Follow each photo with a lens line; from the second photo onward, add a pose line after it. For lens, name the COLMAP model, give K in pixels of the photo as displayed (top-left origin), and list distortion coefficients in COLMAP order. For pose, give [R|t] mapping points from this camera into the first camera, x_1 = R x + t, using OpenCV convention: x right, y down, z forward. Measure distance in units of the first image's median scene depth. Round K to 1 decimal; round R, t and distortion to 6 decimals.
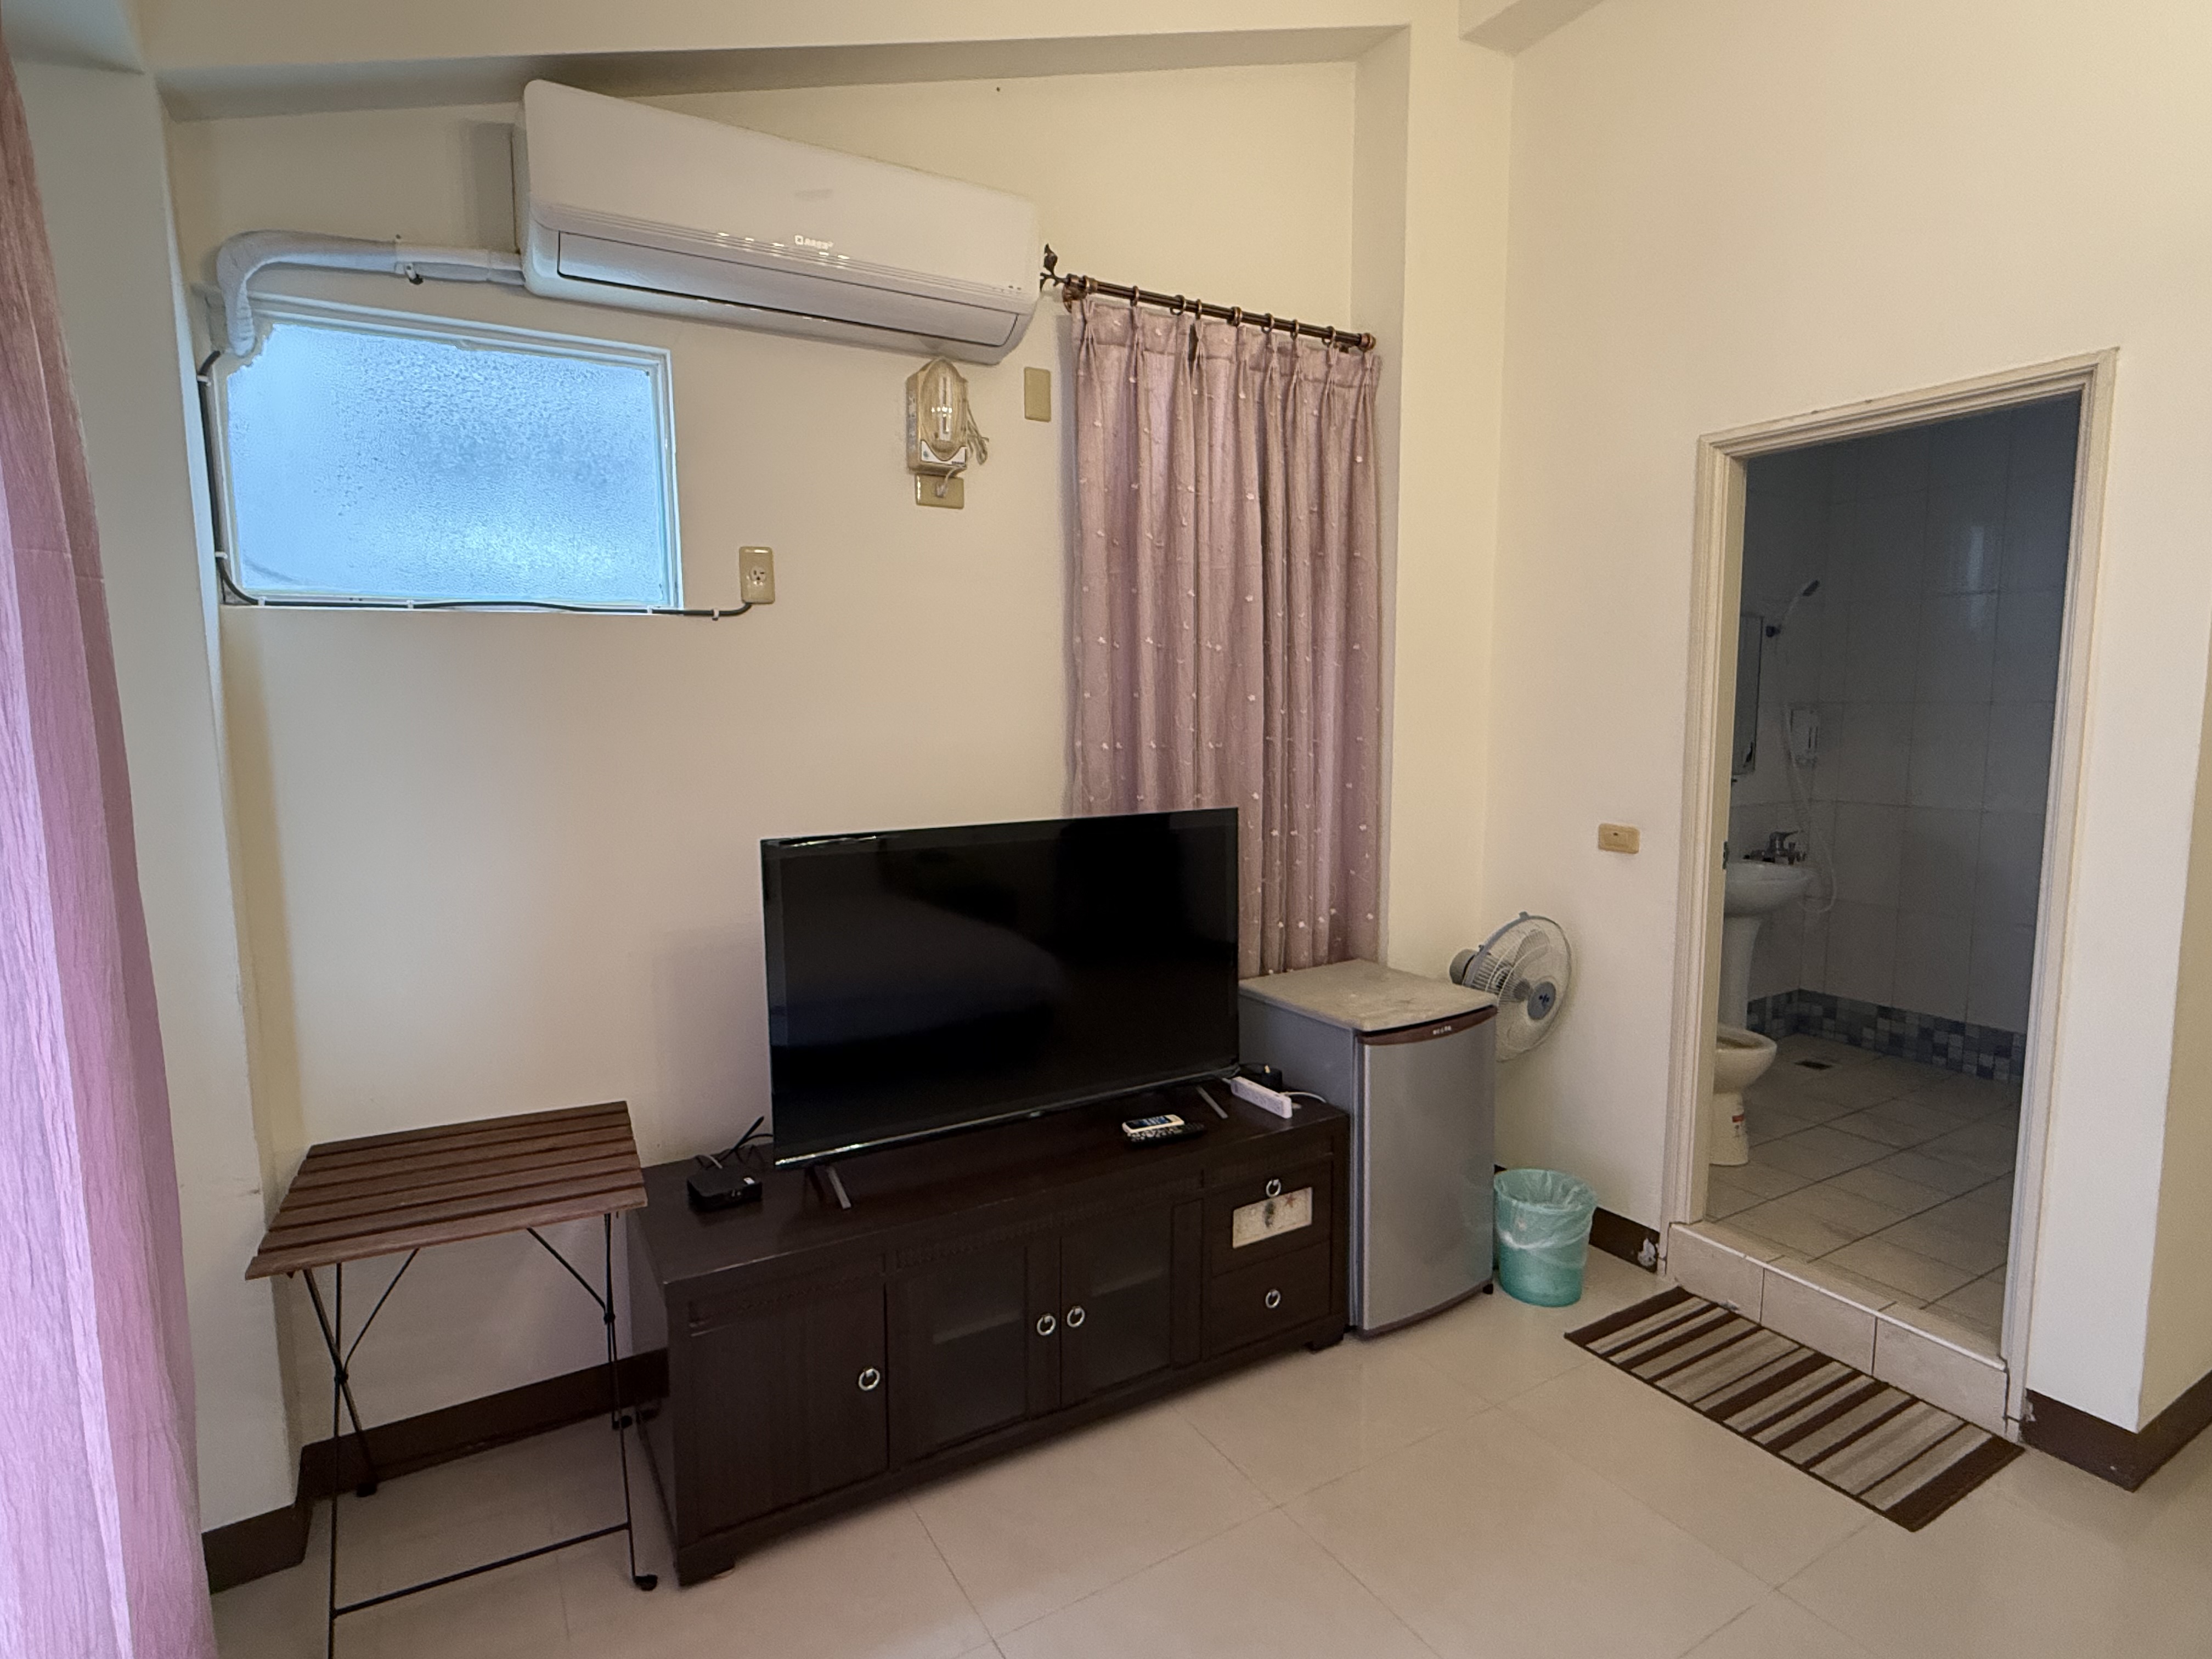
lens RADIAL K [[1150.8, 0, 1106.0], [0, 1150.8, 829.5], [0, 0, 1]] dist [-0.002390, -0.000716]
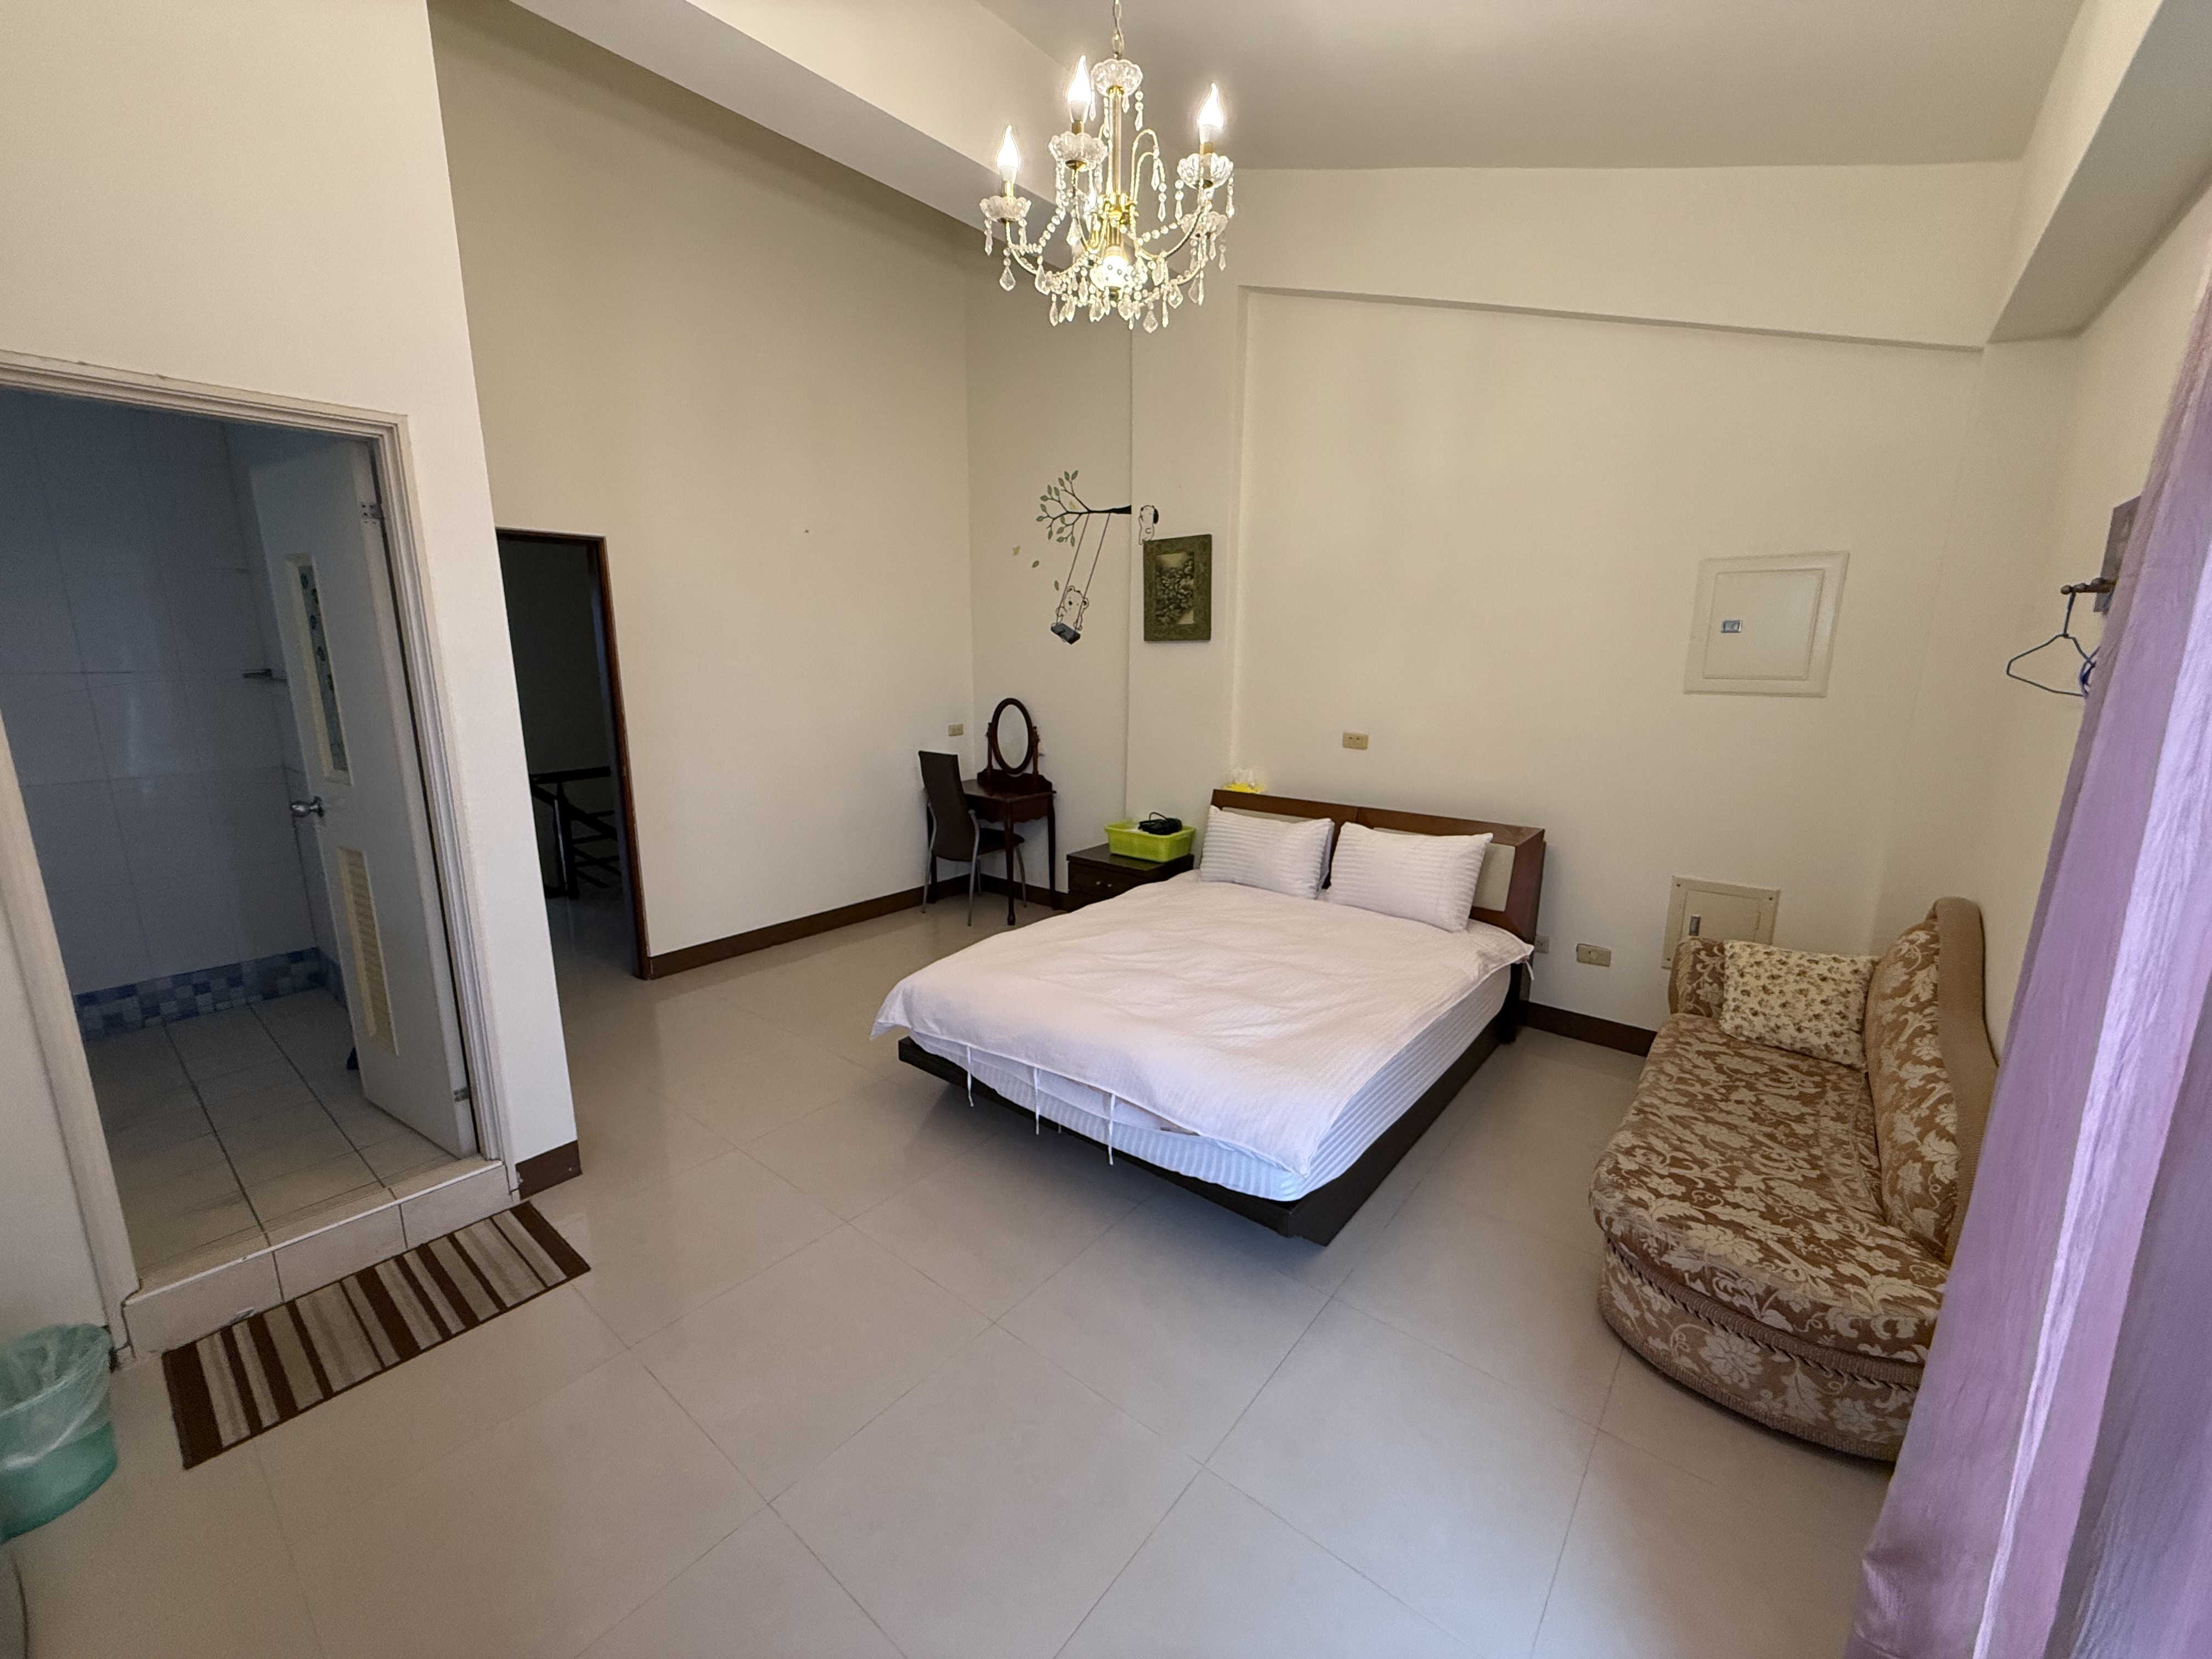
lens RADIAL K [[883.9, 0, 1106.0], [0, 883.9, 829.5], [0, 0, 1]] dist [0.000663, 0.000097]
pose [[-0.344294, -0.185495, 0.920355, -0.351956], [0.112215, 0.965130, 0.236498, -0.083201], [-0.932132, 0.184703, -0.311473, 0.535978]]
